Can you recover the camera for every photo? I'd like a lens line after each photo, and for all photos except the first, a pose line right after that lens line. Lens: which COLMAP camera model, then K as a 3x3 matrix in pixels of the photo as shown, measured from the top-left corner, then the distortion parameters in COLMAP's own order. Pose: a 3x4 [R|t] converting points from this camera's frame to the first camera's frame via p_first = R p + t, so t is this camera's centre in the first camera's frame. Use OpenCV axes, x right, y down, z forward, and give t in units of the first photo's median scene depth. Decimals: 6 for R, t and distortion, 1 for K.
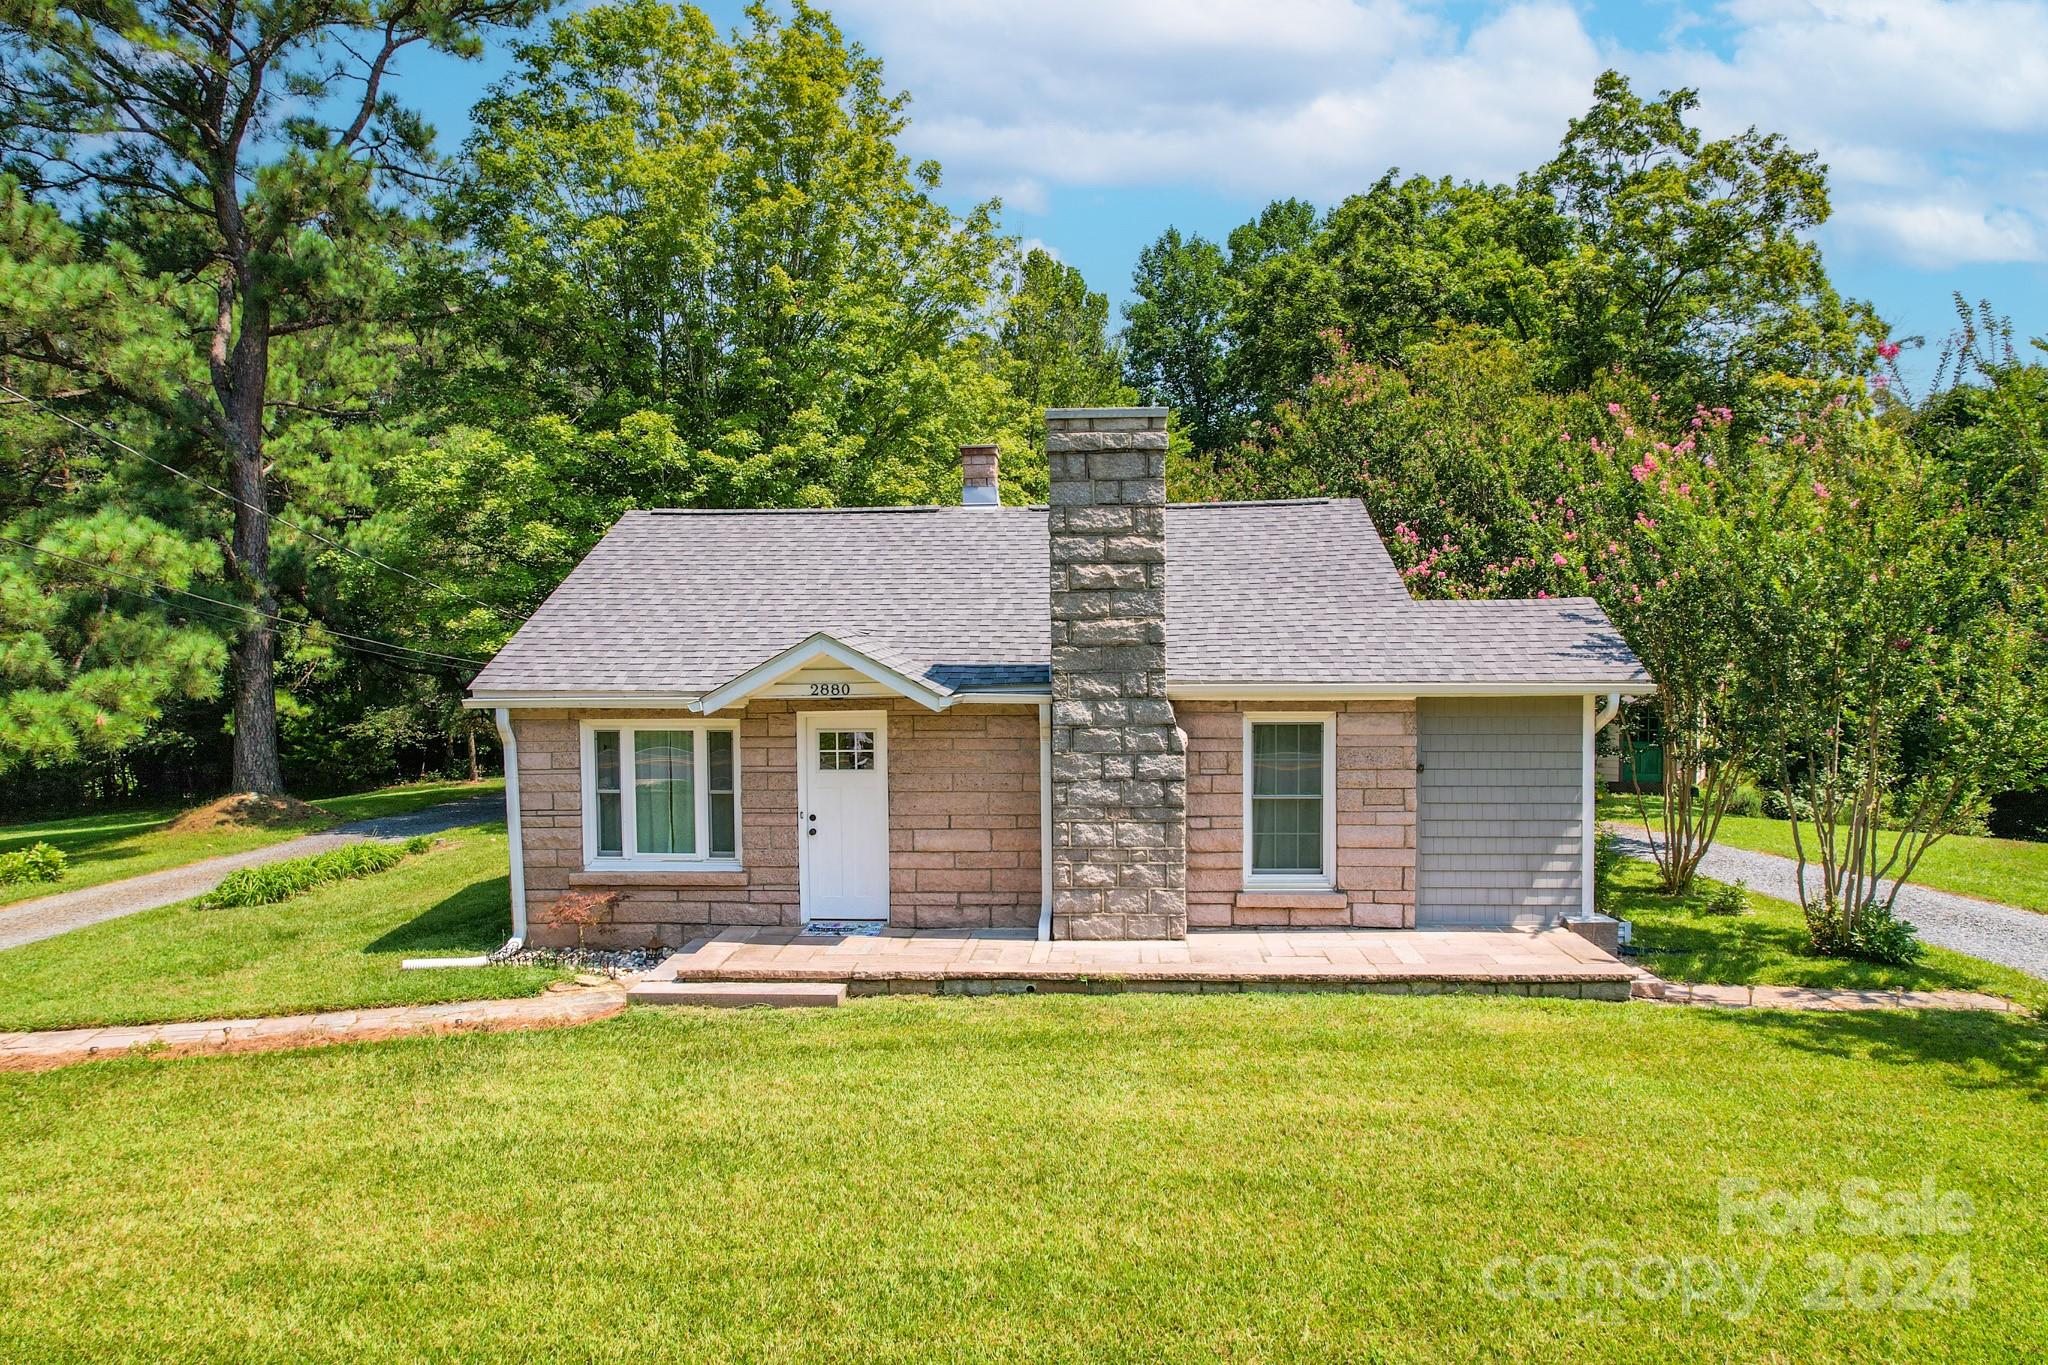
lens RADIAL K [[1294.1, 0, 1027.3], [0, 1294.1, 683.5], [0, 0, 1]] dist [-0.030824, 0.000852]
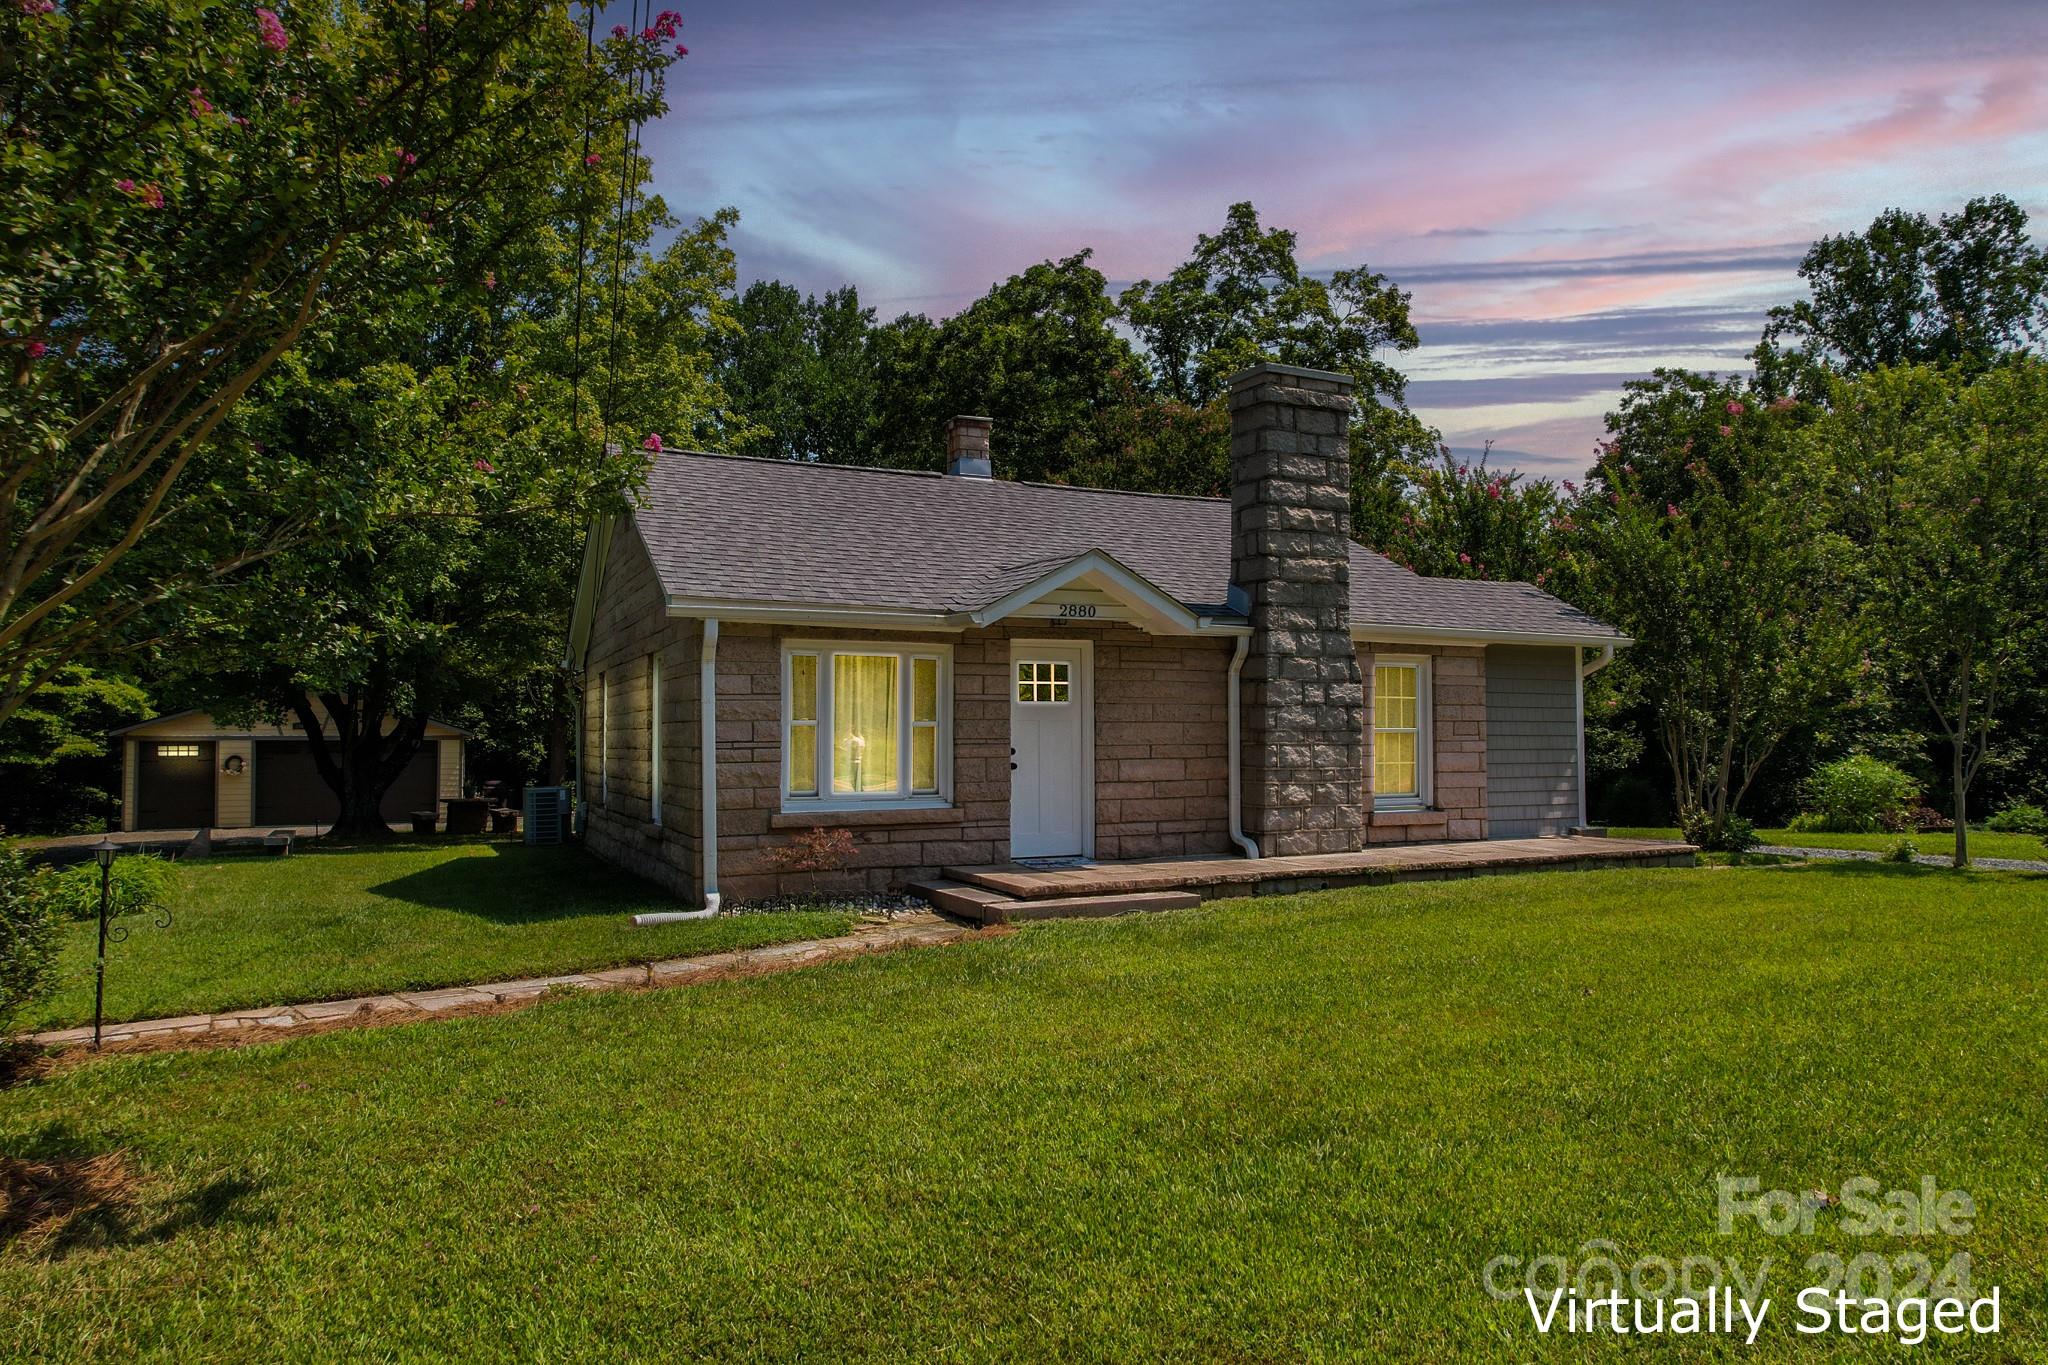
lens RADIAL K [[1294.1, 0, 1027.6], [0, 1294.1, 684.1], [0, 0, 1]] dist [-0.030824, 0.000852]
pose [[0.874731, 0.026178, 0.483902, -0.670421], [0.010734, 0.997248, -0.073353, 0.134007], [-0.484490, 0.069358, 0.872043, 0.164158]]
